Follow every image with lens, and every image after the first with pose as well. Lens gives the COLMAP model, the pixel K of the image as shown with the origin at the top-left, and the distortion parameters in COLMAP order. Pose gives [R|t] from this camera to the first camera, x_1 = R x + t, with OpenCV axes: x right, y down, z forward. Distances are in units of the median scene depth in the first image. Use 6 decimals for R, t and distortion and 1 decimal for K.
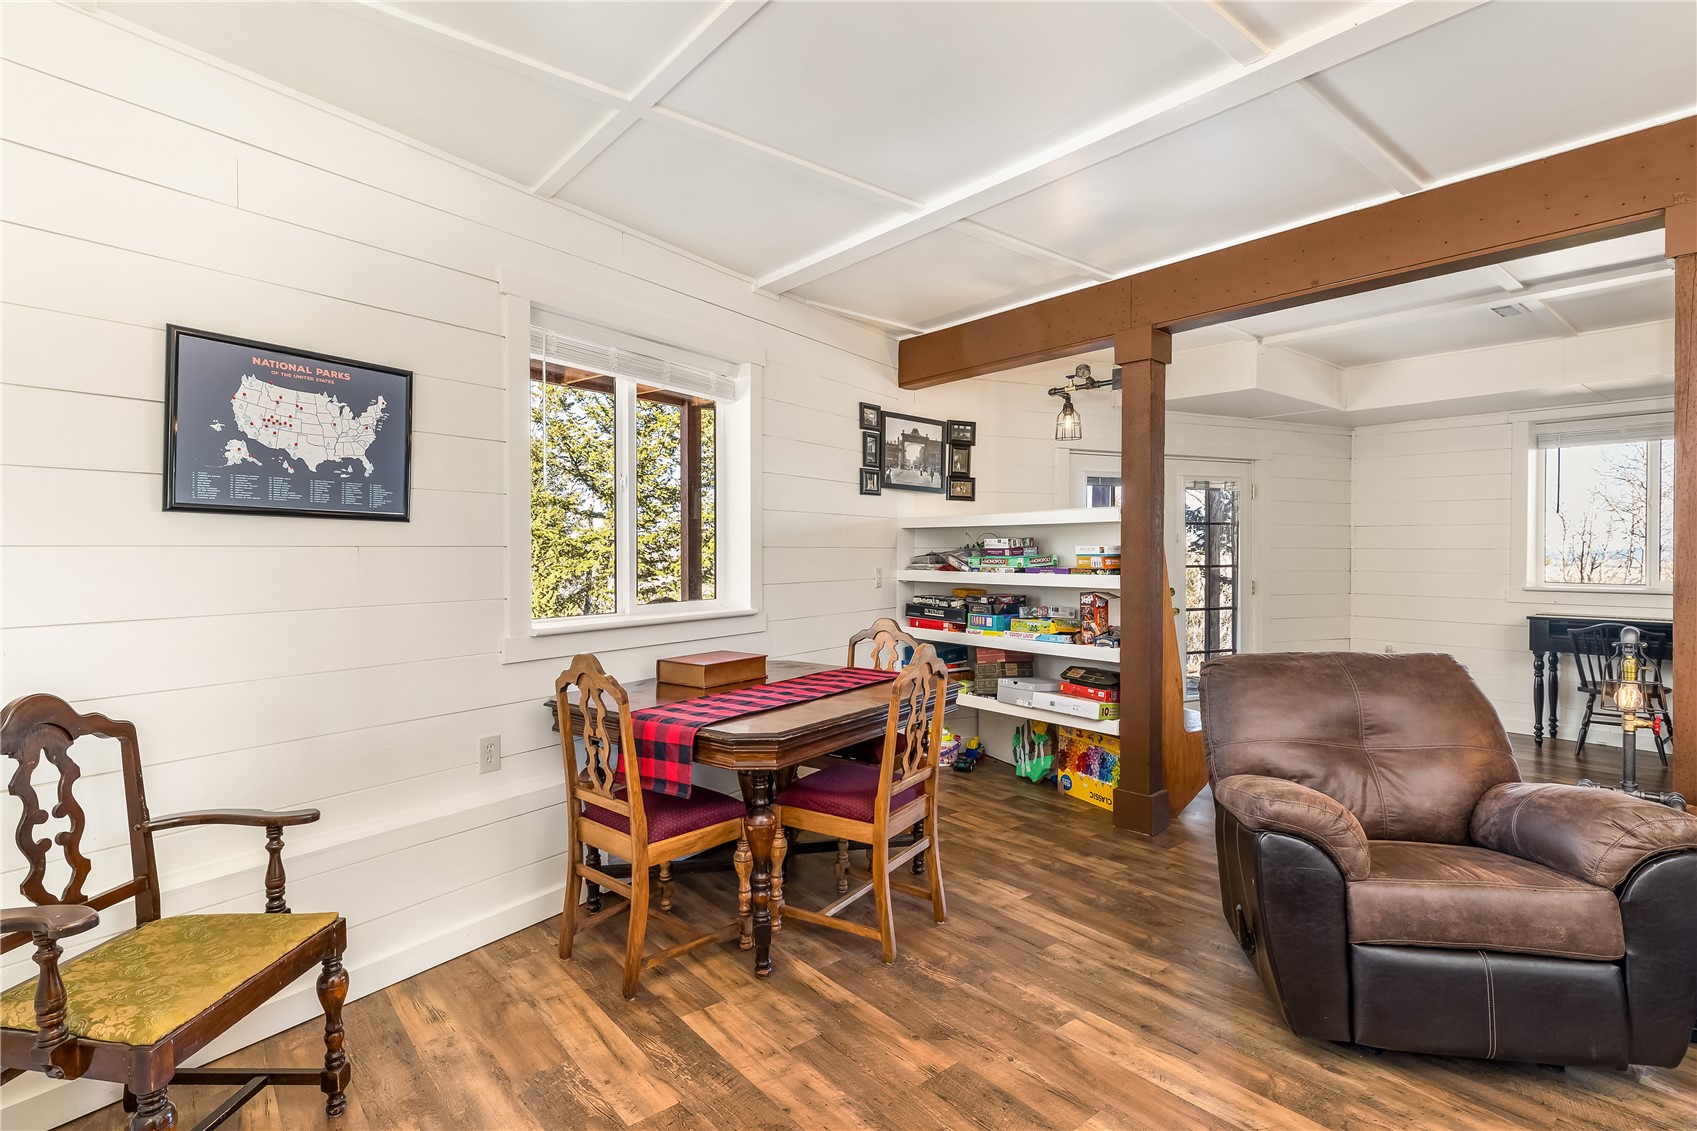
lens RADIAL K [[827.9, 0, 848.5], [0, 827.9, 565.5], [0, 0, 1]] dist [-0.024118, -0.000275]
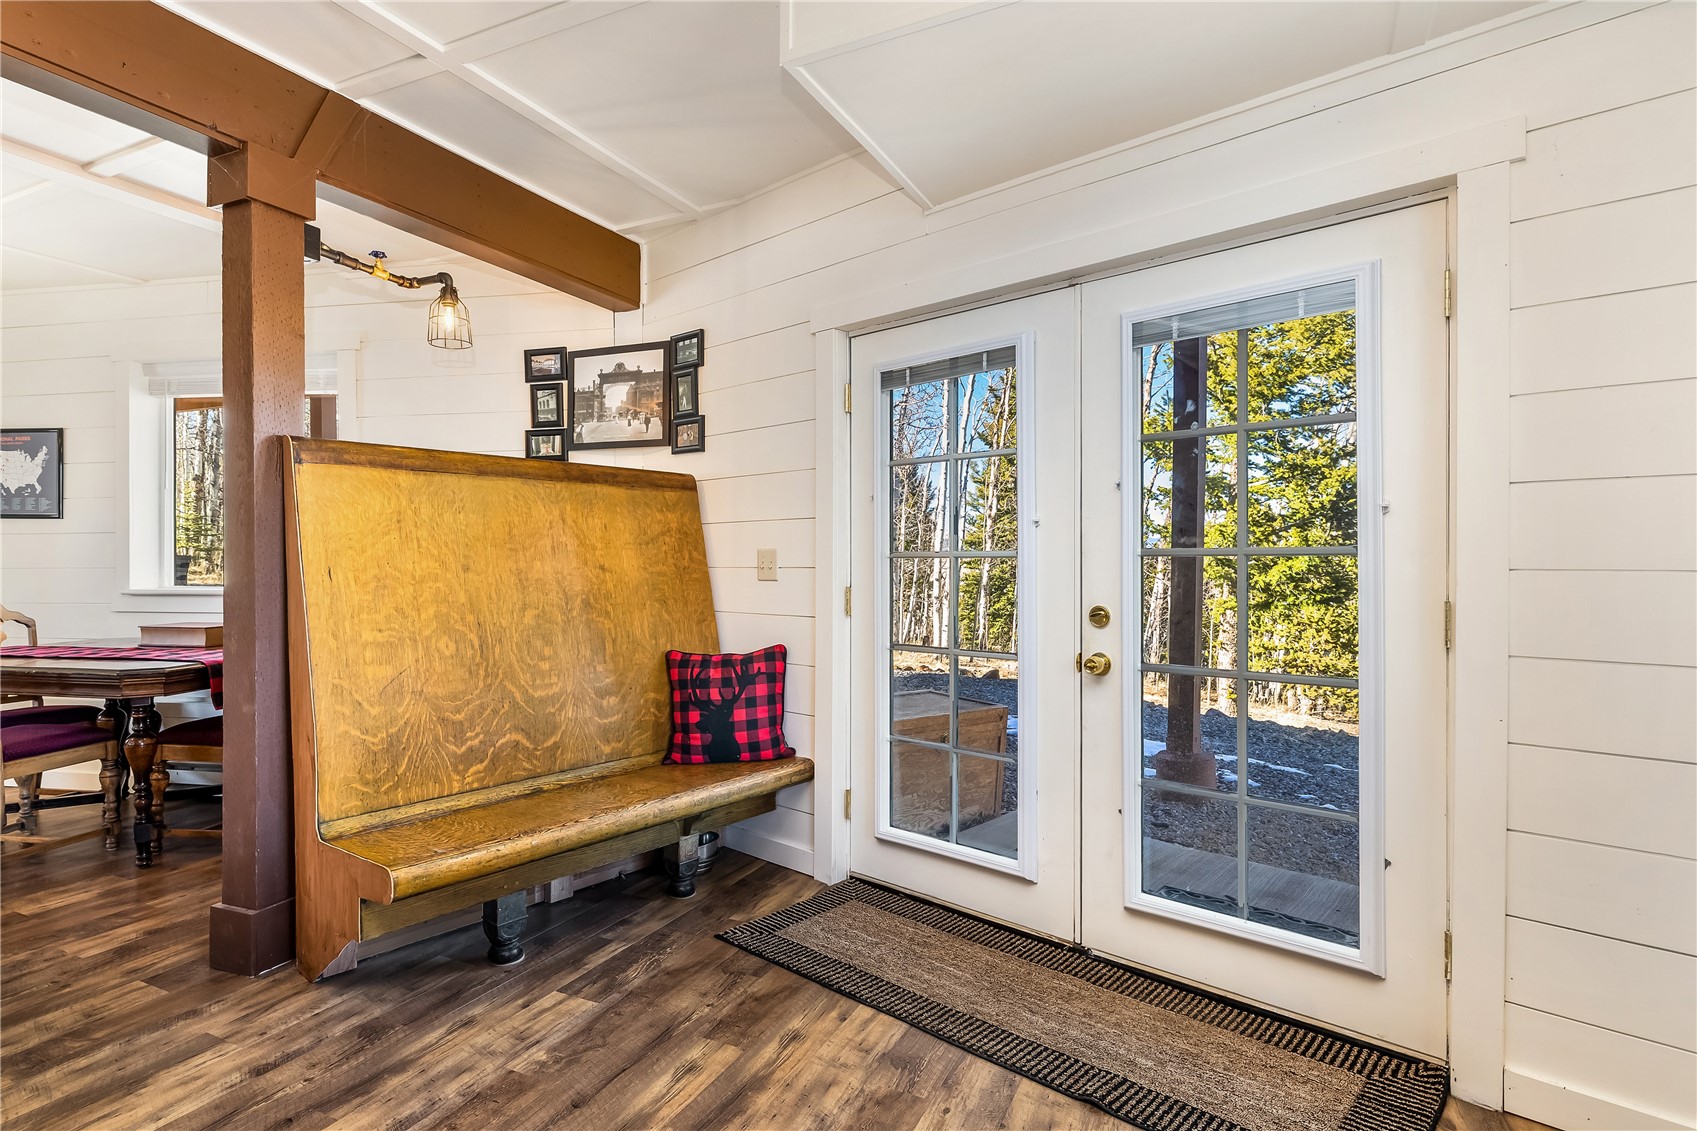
lens RADIAL K [[827.9, 0, 848.5], [0, 827.9, 565.5], [0, 0, 1]] dist [-0.024118, -0.000275]
pose [[0.442576, 0.012540, -0.896643, 0.831907], [-0.011717, 0.999898, 0.008200, 0.004863], [0.896654, 0.006877, 0.442678, 0.867158]]
